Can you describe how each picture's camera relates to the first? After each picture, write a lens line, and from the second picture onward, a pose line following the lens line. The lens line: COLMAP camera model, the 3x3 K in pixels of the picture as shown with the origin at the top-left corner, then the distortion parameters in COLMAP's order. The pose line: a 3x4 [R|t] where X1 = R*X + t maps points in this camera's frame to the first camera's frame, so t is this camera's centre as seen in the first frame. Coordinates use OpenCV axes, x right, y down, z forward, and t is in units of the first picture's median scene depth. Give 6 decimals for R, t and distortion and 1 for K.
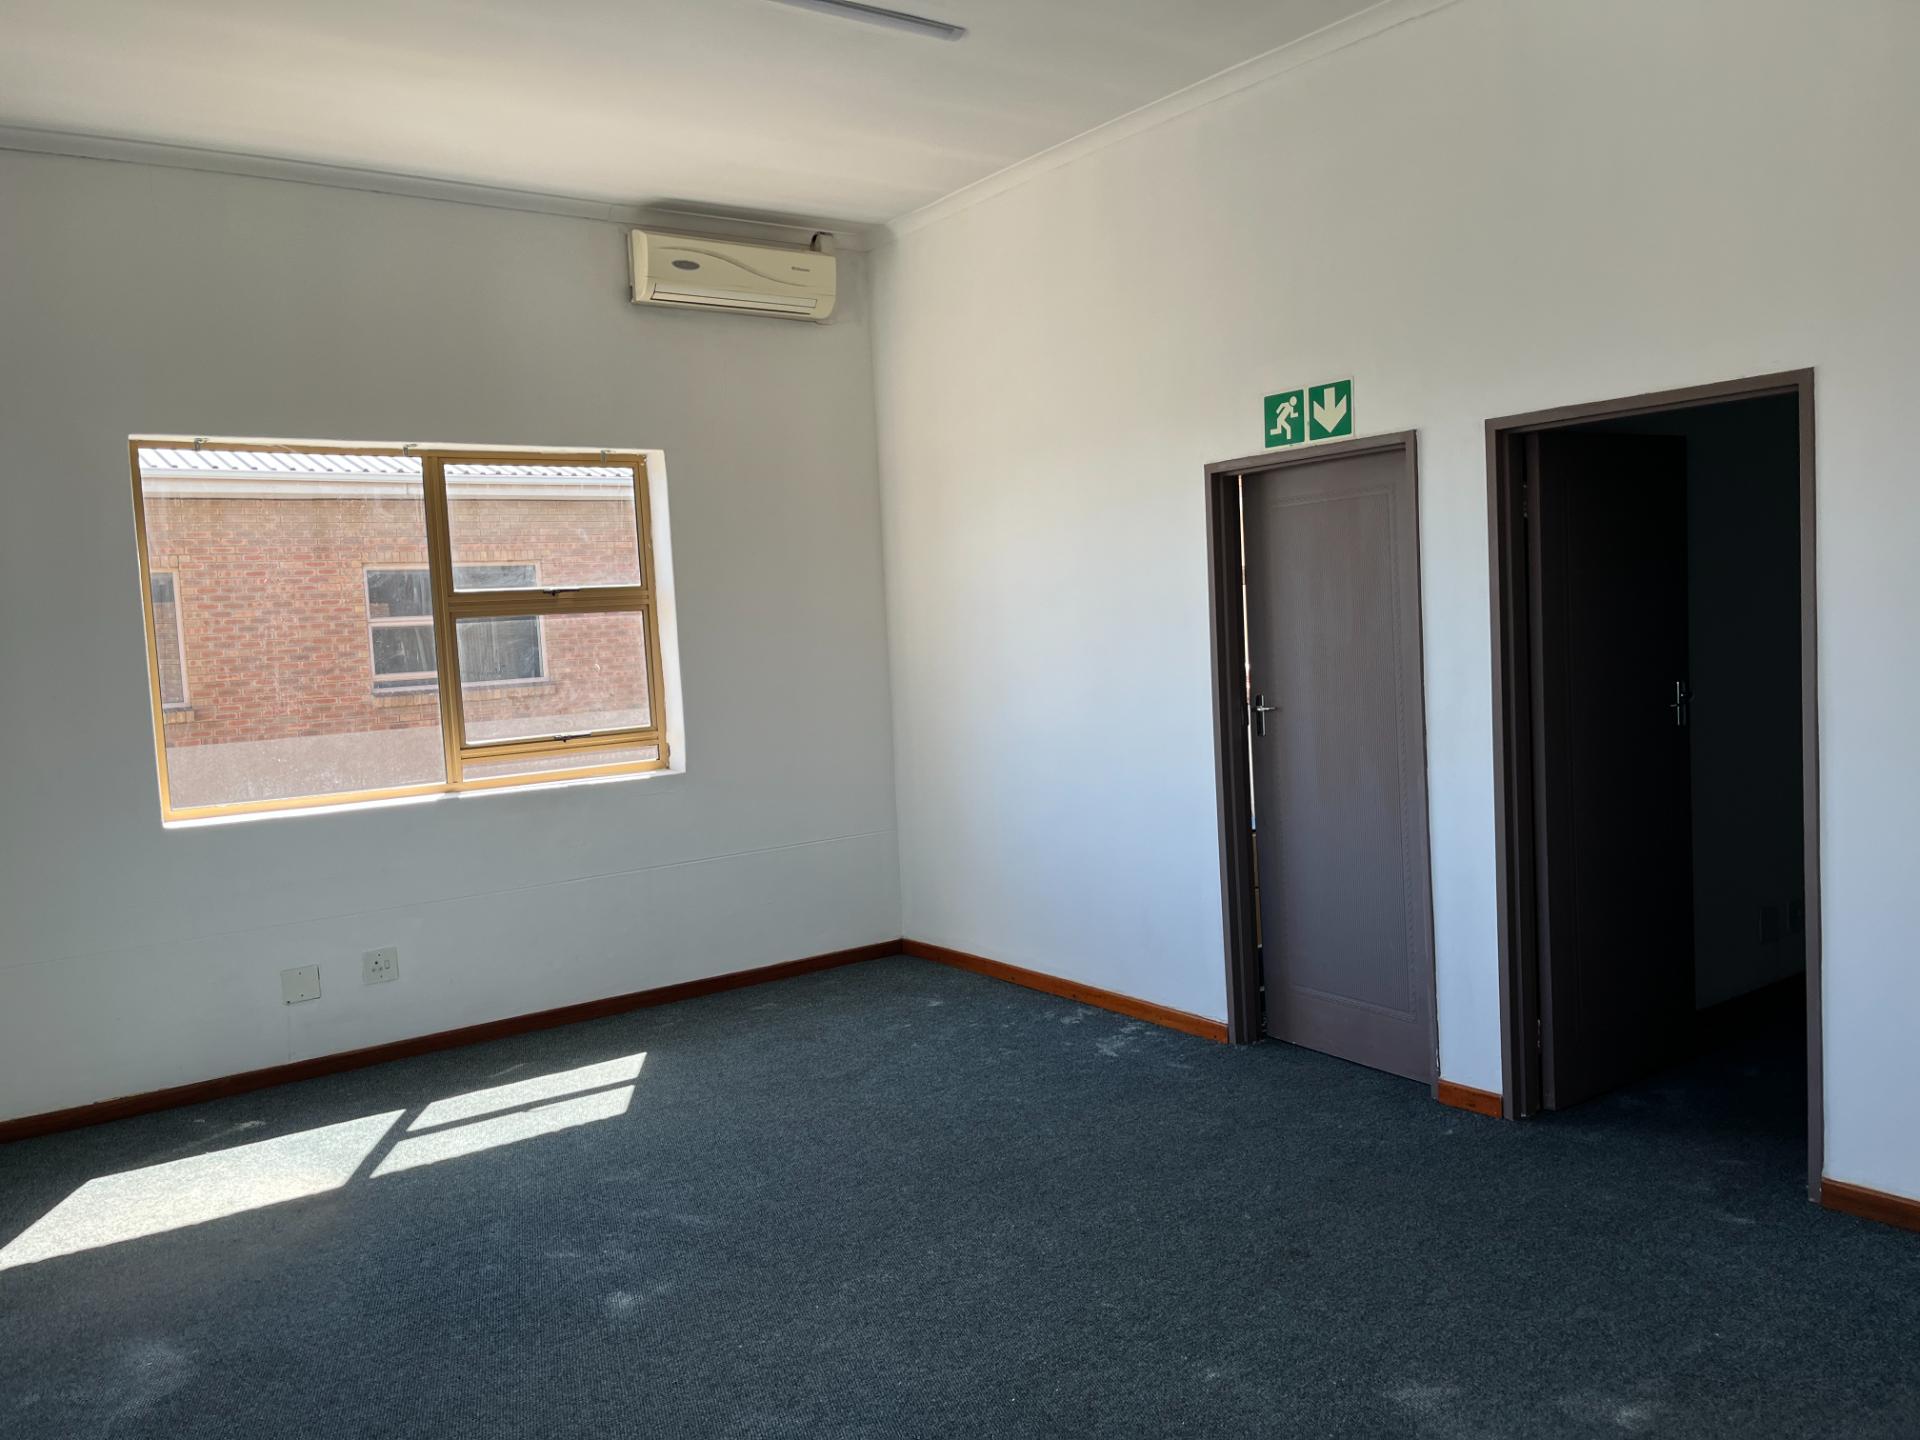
lens RADIAL K [[1454.5, 0, 961.7], [0, 1454.5, 723.1], [0, 0, 1]] dist [0.066340, -0.085915]
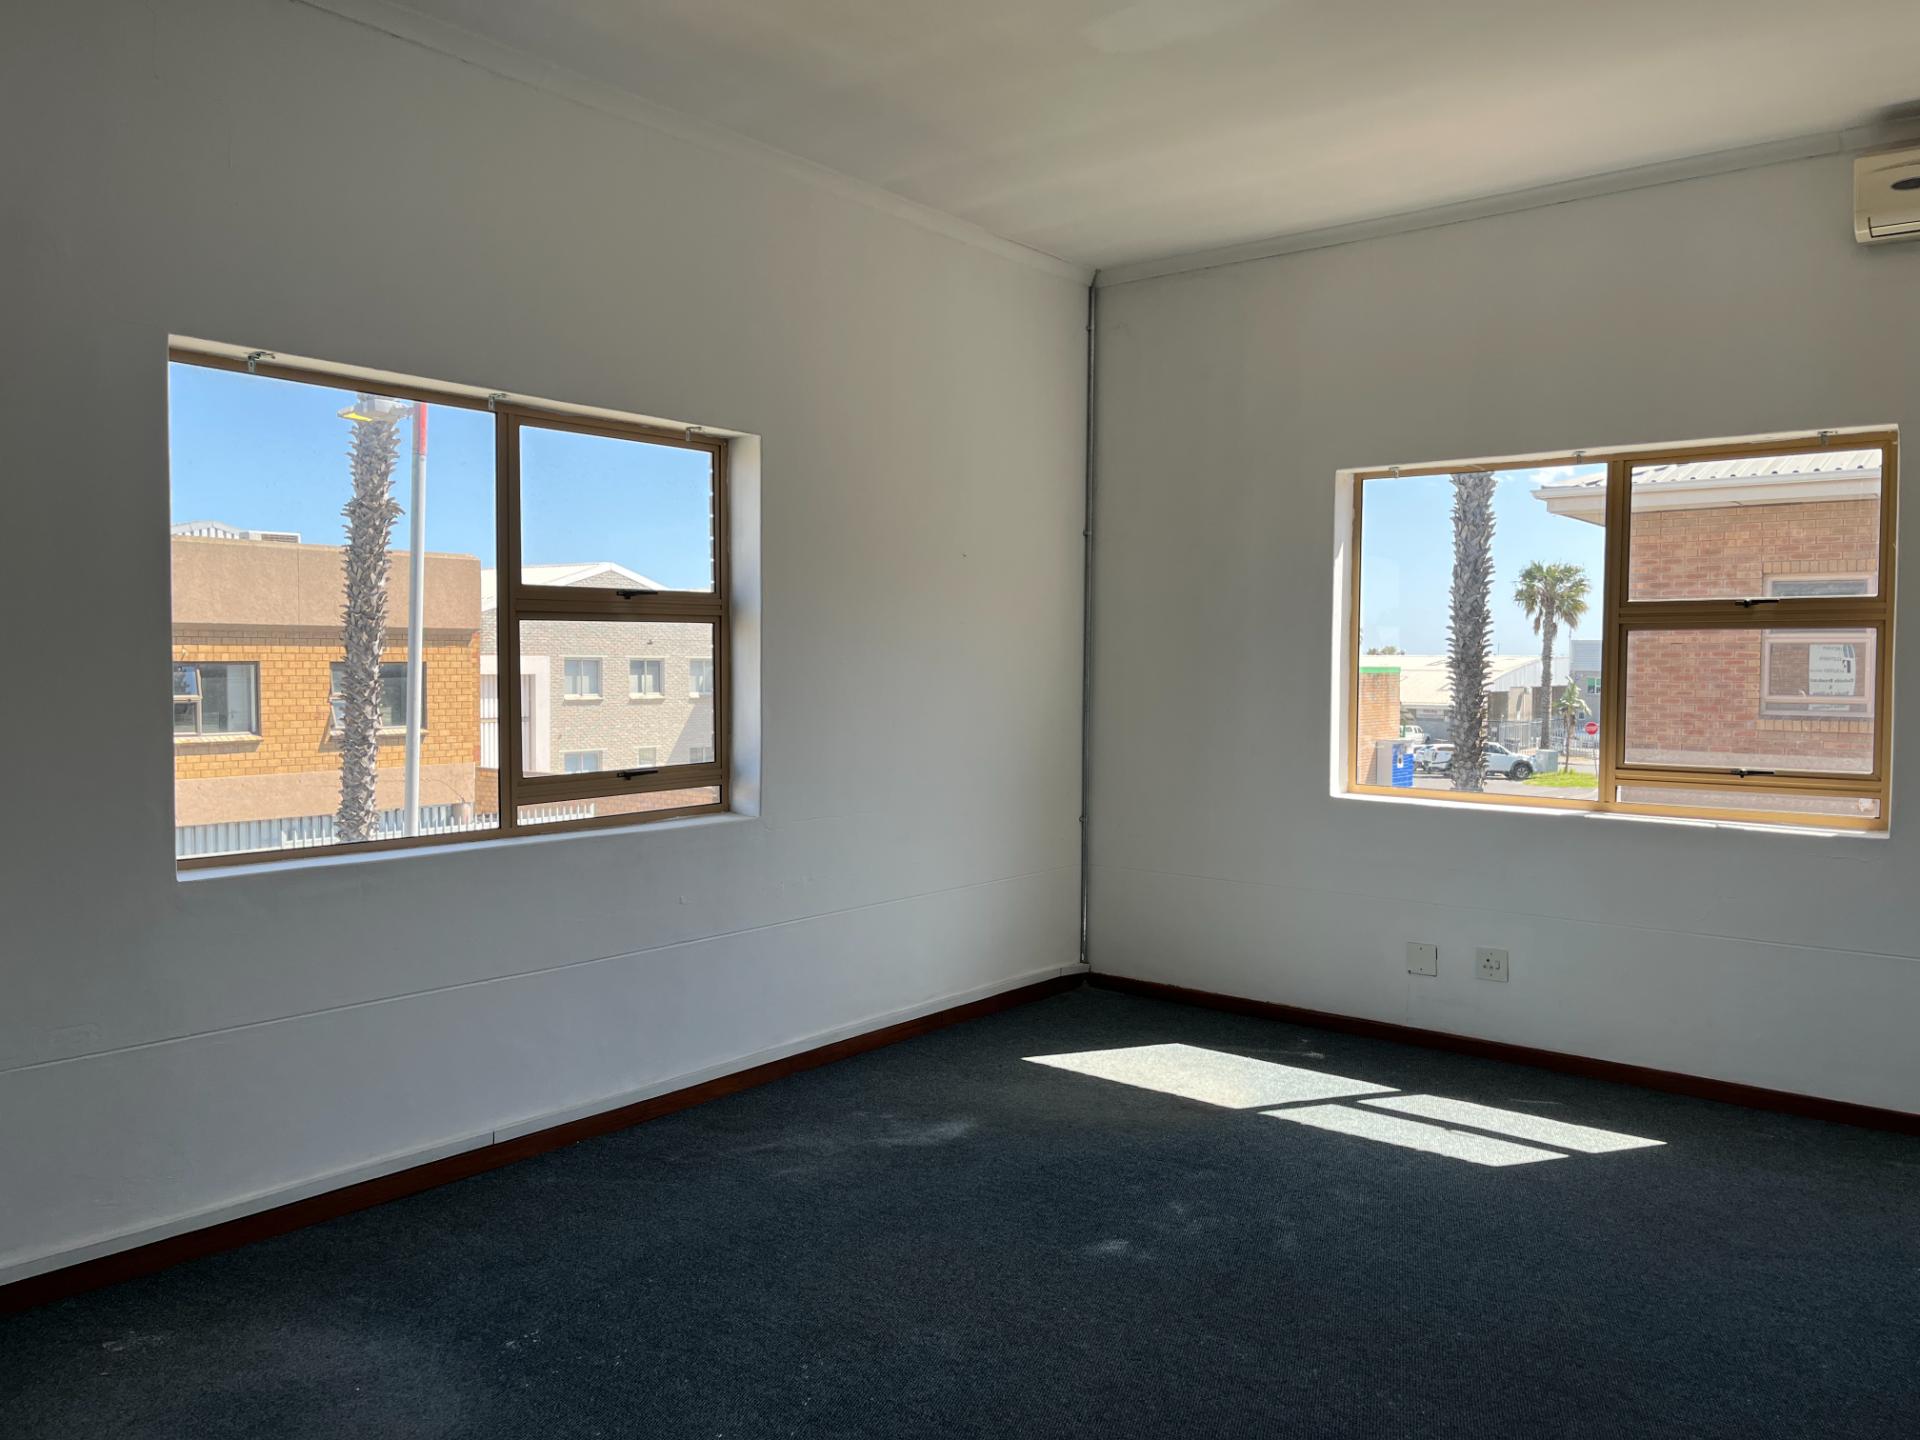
lens RADIAL K [[1454.5, 0, 964.0], [0, 1454.5, 714.5], [0, 0, 1]] dist [0.066340, -0.085915]
pose [[0.269865, 0.088222, -0.958848, 0.525433], [-0.094763, 0.993393, 0.064729, -0.044364], [0.958224, 0.073396, 0.276442, 0.387305]]
